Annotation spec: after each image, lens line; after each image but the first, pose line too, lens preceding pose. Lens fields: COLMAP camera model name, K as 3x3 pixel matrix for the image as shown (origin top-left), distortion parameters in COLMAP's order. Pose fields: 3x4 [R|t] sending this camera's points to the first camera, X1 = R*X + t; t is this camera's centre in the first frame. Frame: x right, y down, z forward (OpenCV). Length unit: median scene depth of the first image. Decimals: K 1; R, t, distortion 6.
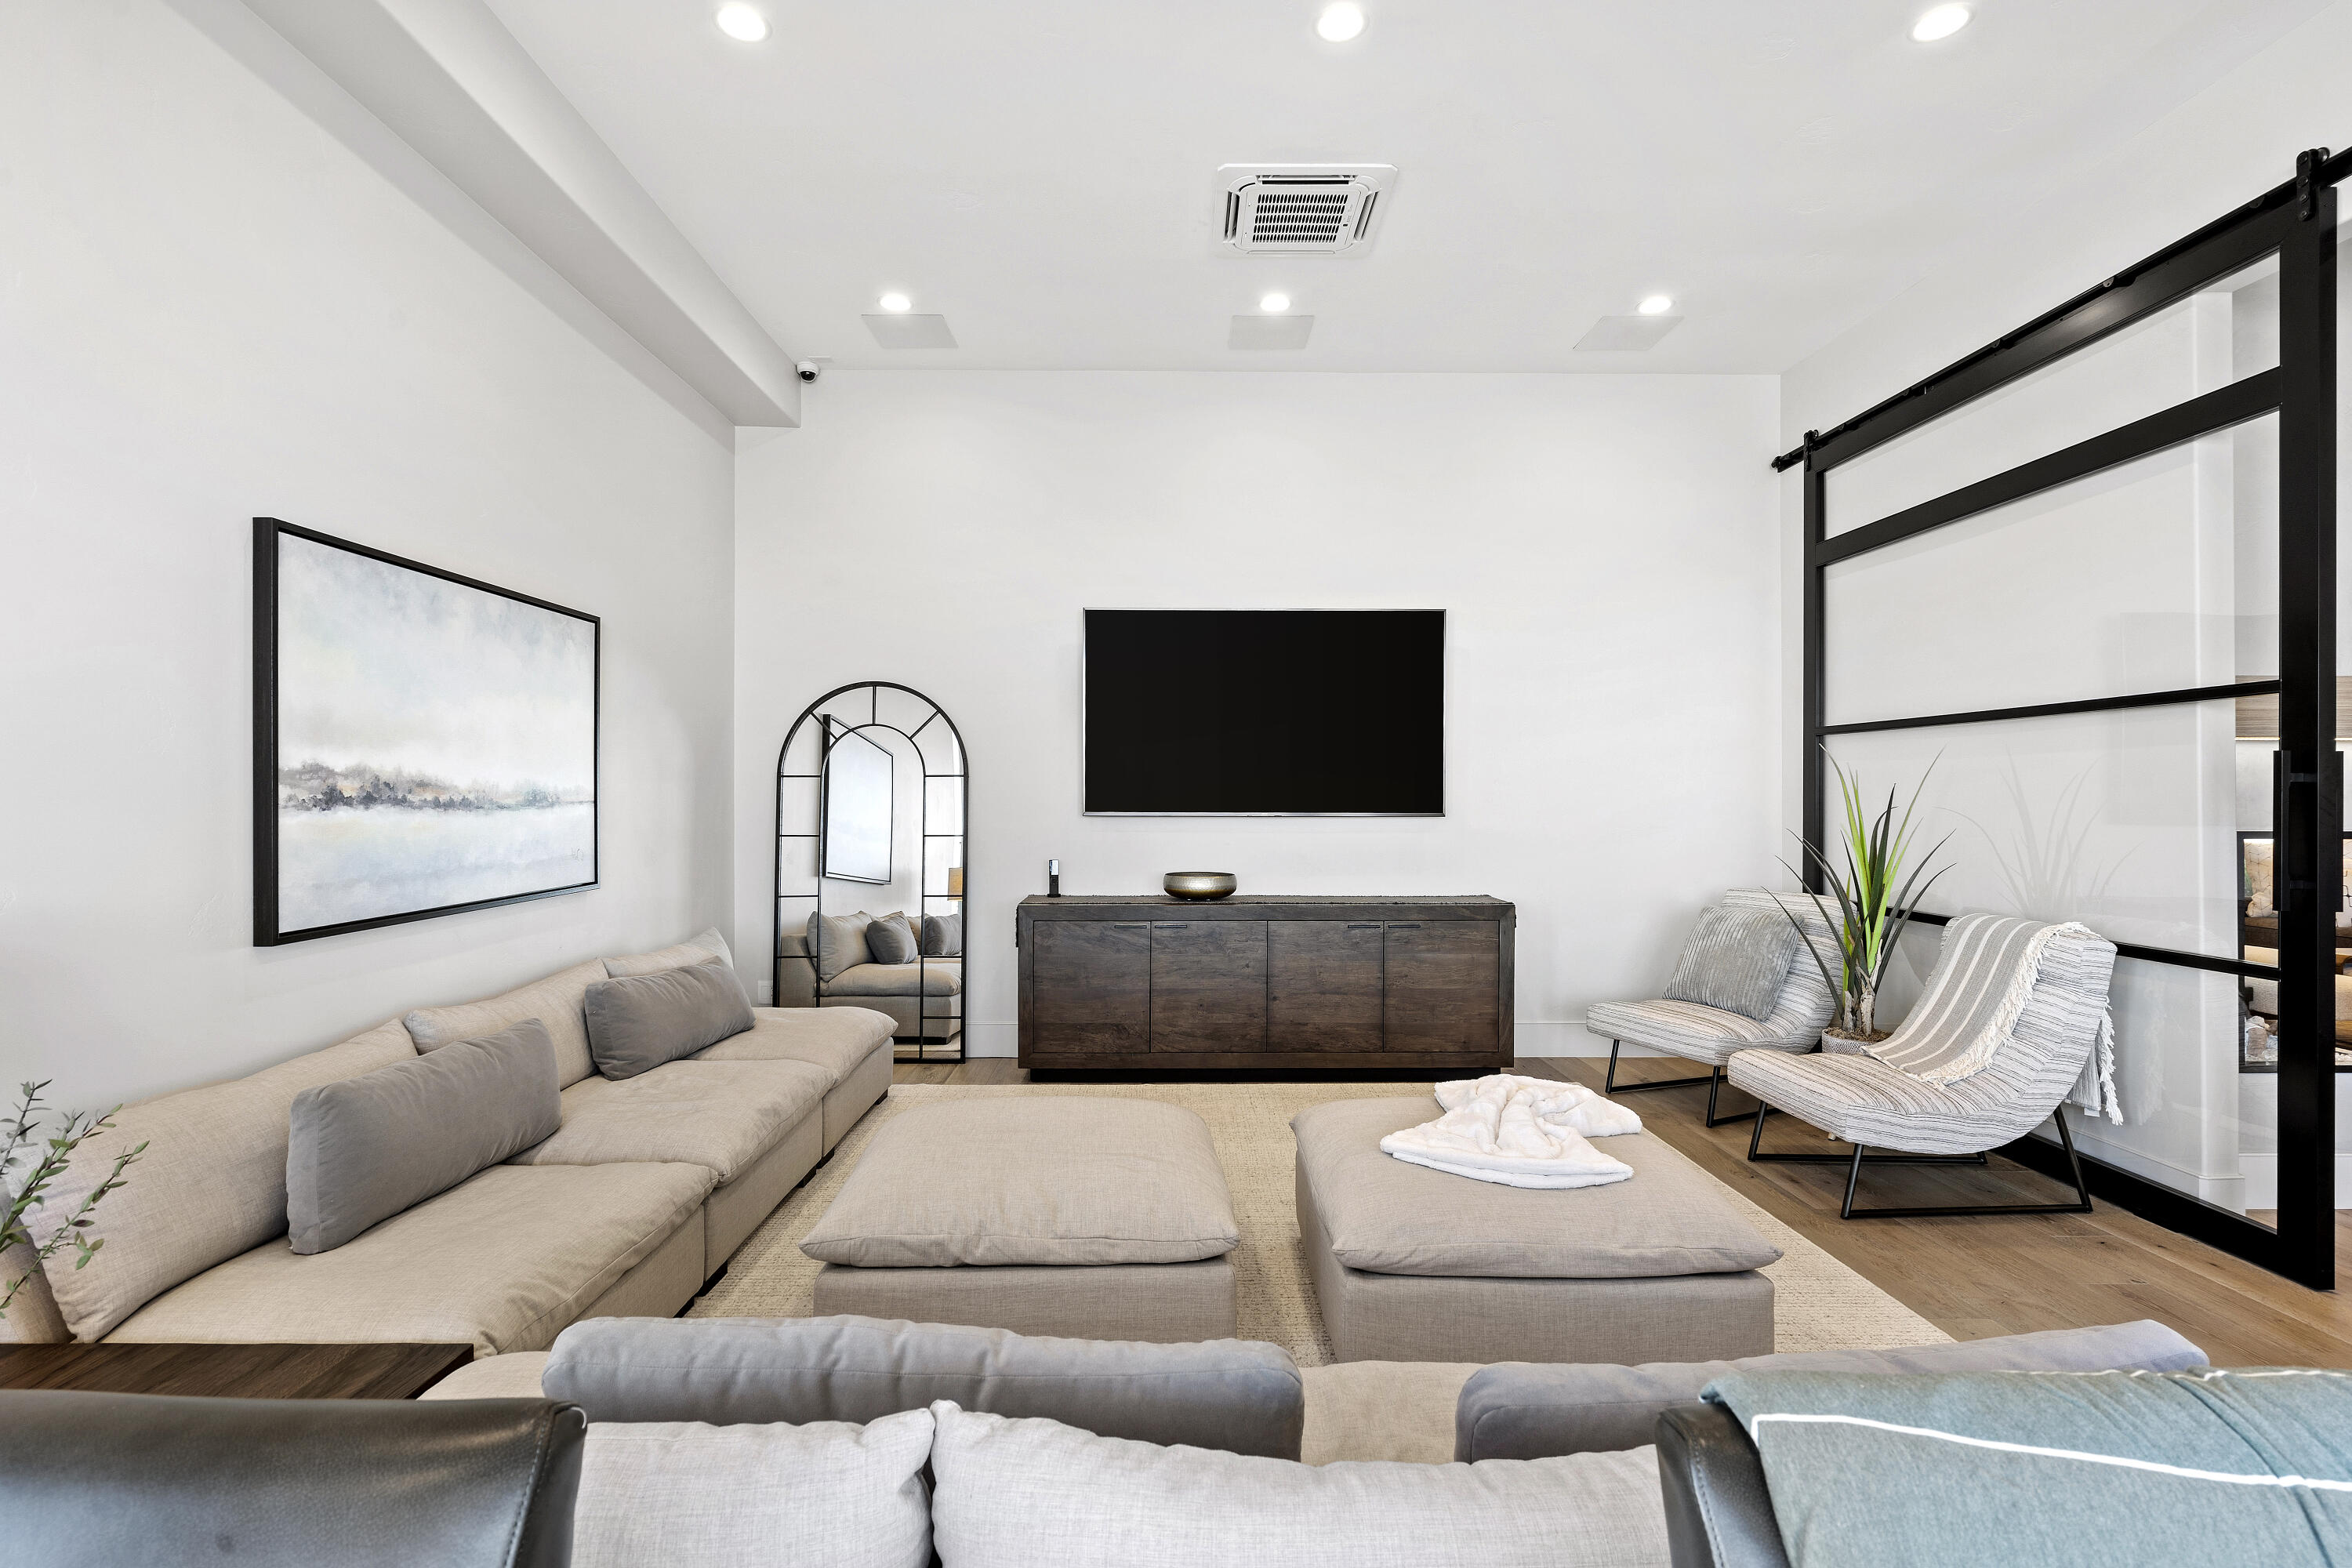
lens RADIAL K [[1086.3, 0, 1175.9], [0, 1086.3, 797.8], [0, 0, 1]] dist [-0.007750, 0.006273]
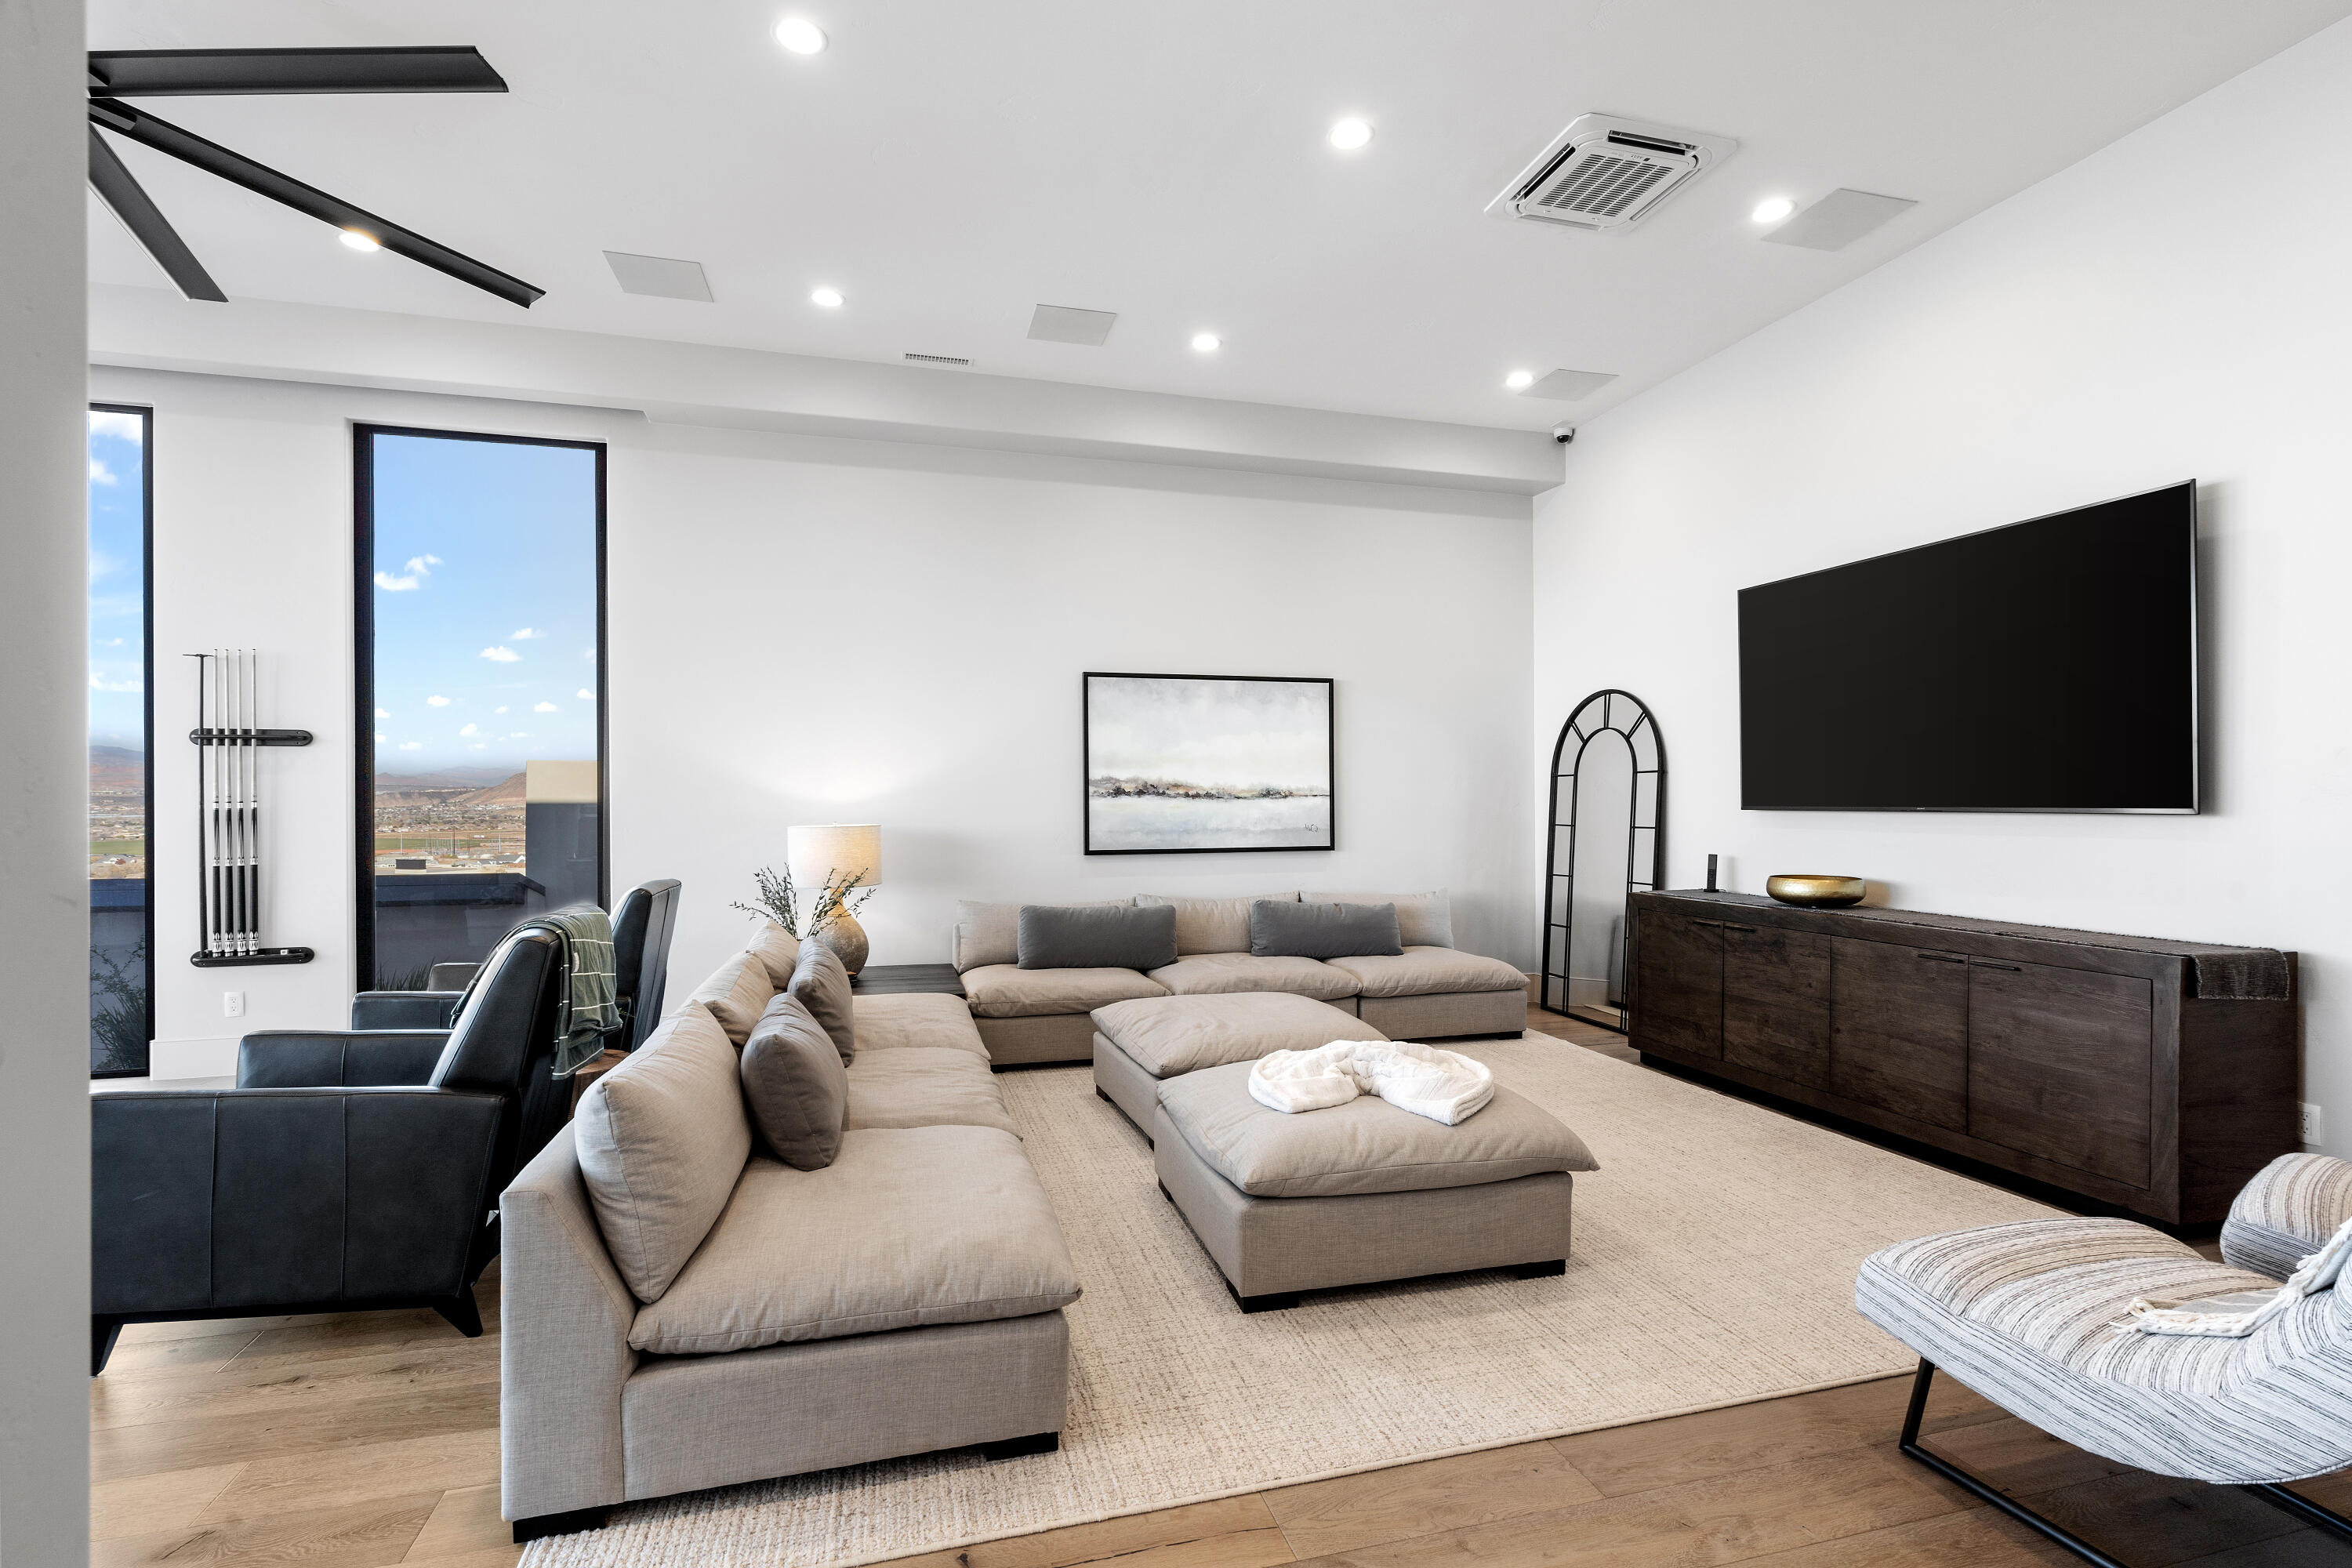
lens RADIAL K [[1070.0, 0, 1159.7], [0, 1070.0, 809.5], [0, 0, 1]] dist [-0.007332, 0.000266]
pose [[0.251883, 0.004858, -0.967746, 0.743677], [-0.001135, 0.999988, 0.004724, 0.013924], [0.967757, -0.000092, 0.251885, 0.298643]]
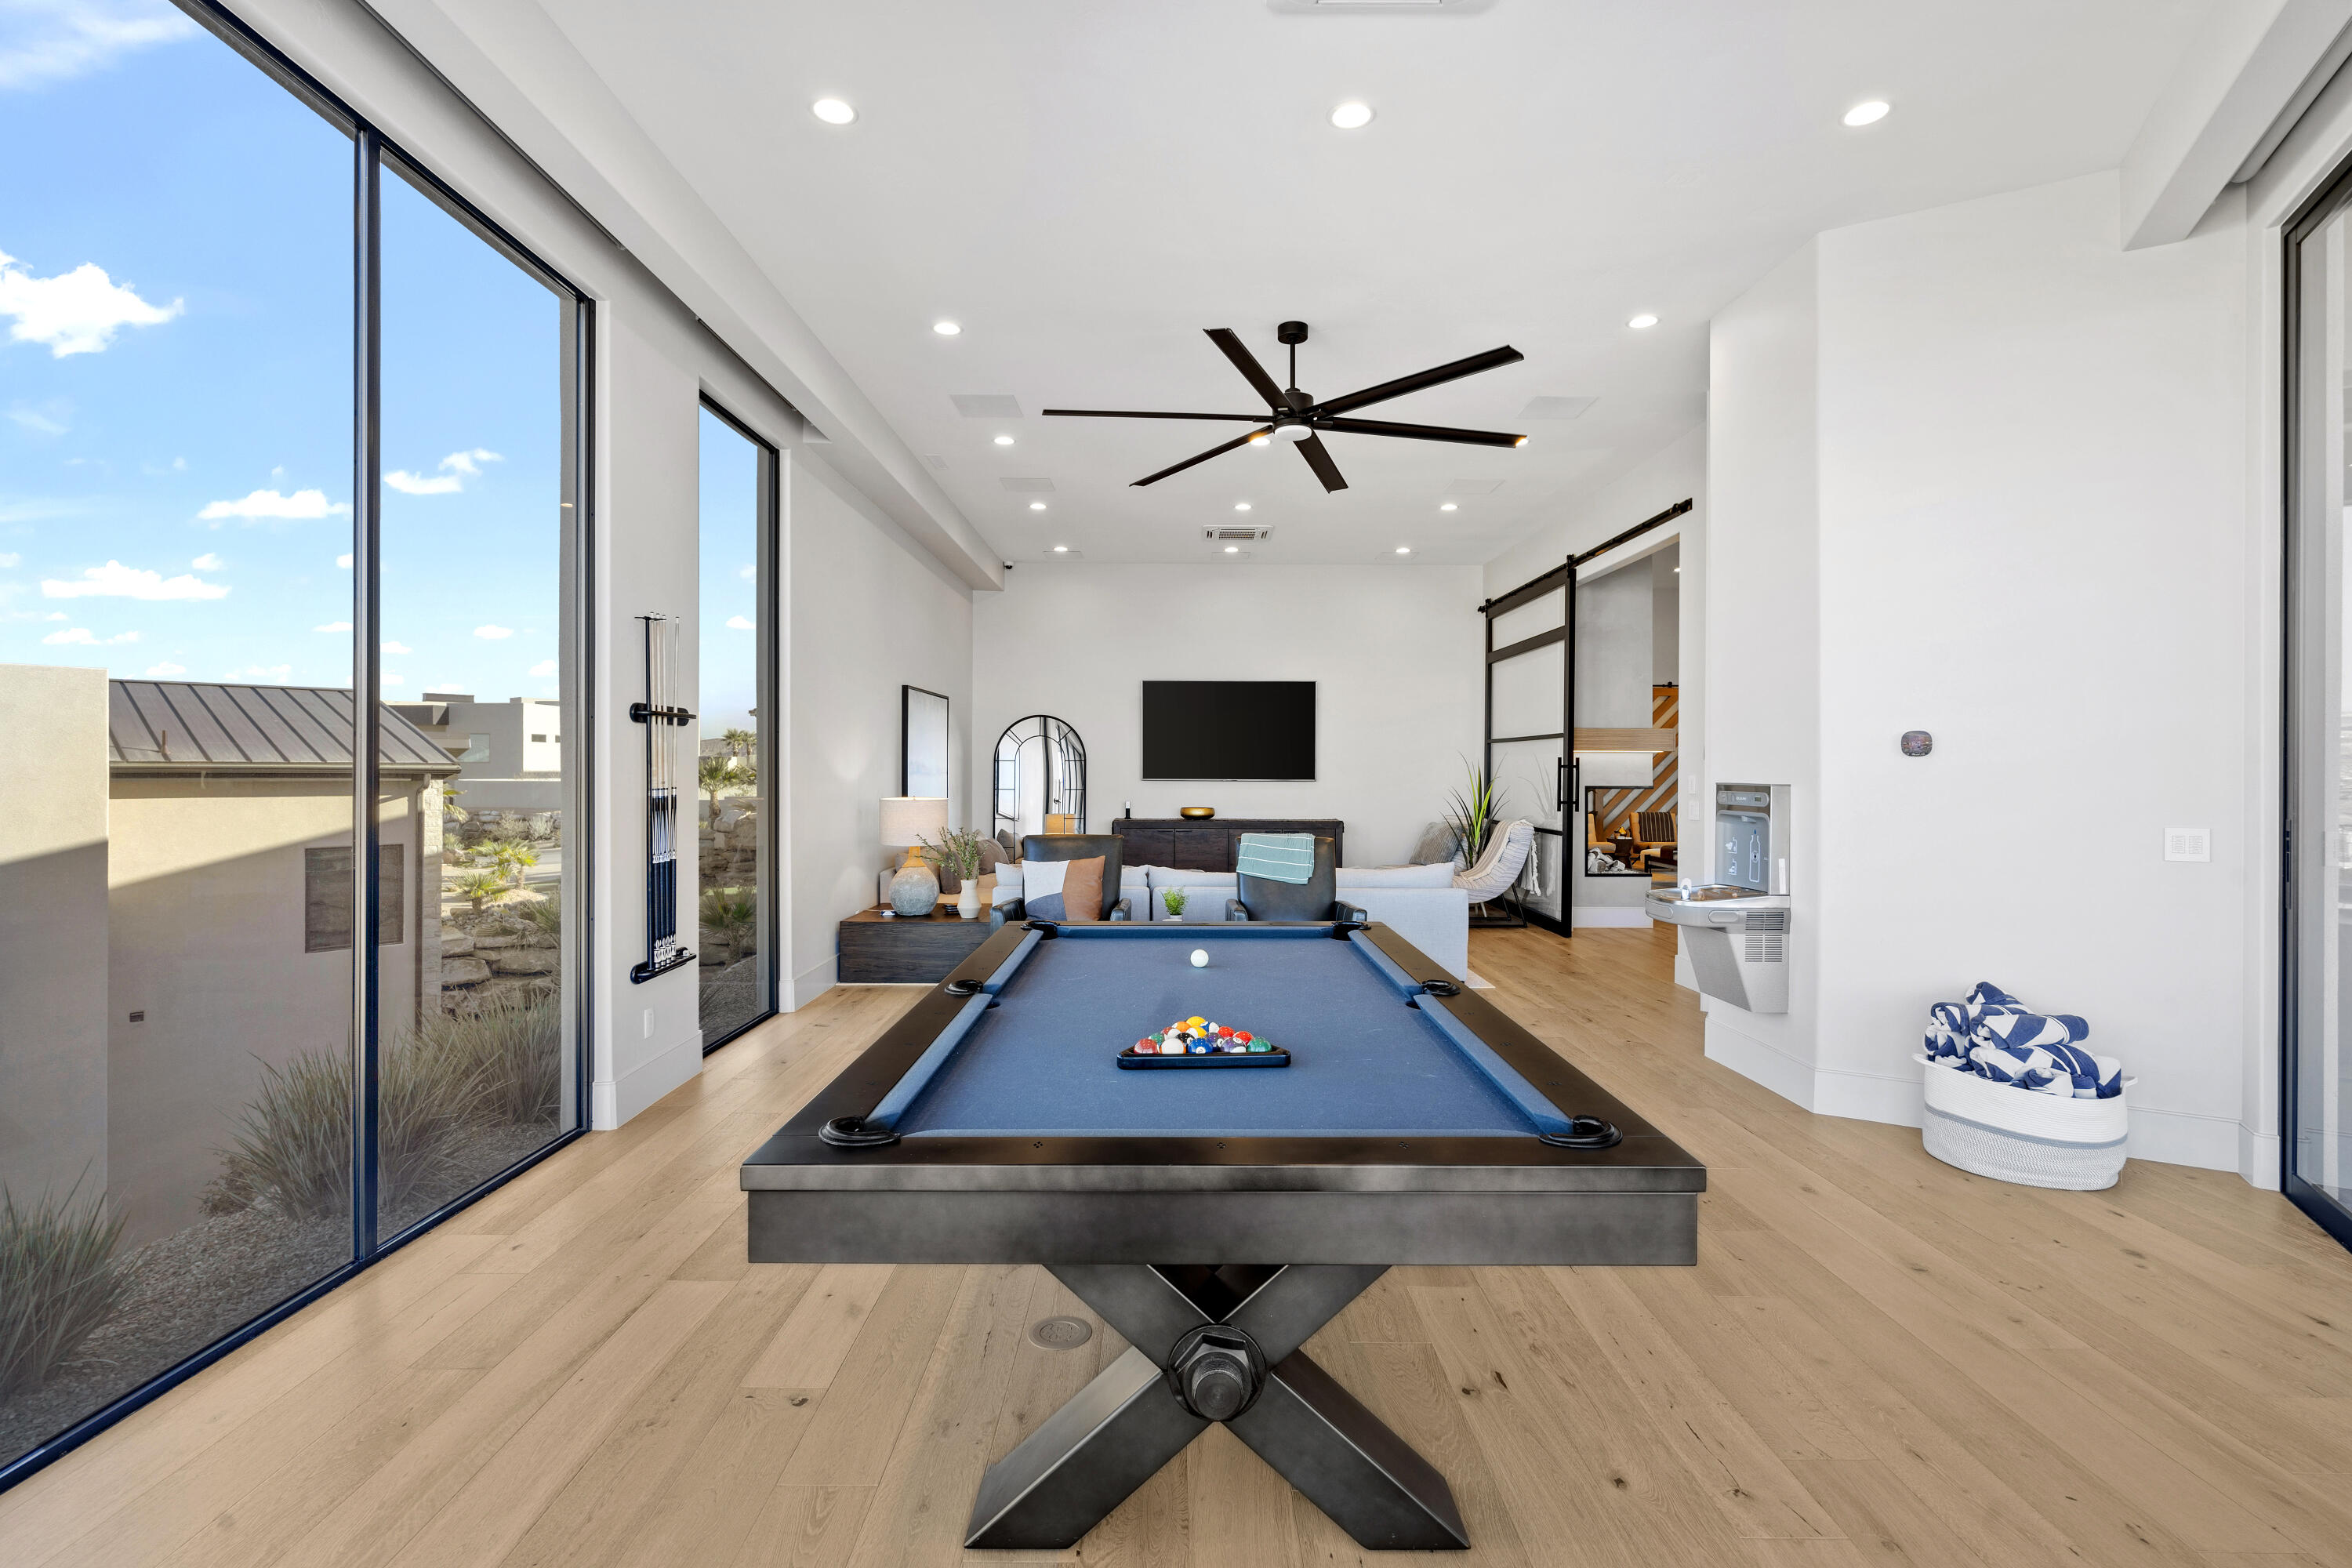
lens RADIAL K [[1074.2, 0, 1166.7], [0, 1074.2, 779.8], [0, 0, 1]] dist [-0.003148, 0.000492]
pose [[0.999782, 0.004424, -0.020387, 0.005118], [-0.004224, 0.999943, 0.009852, -0.004480], [0.020429, -0.009764, 0.999744, -1.159398]]
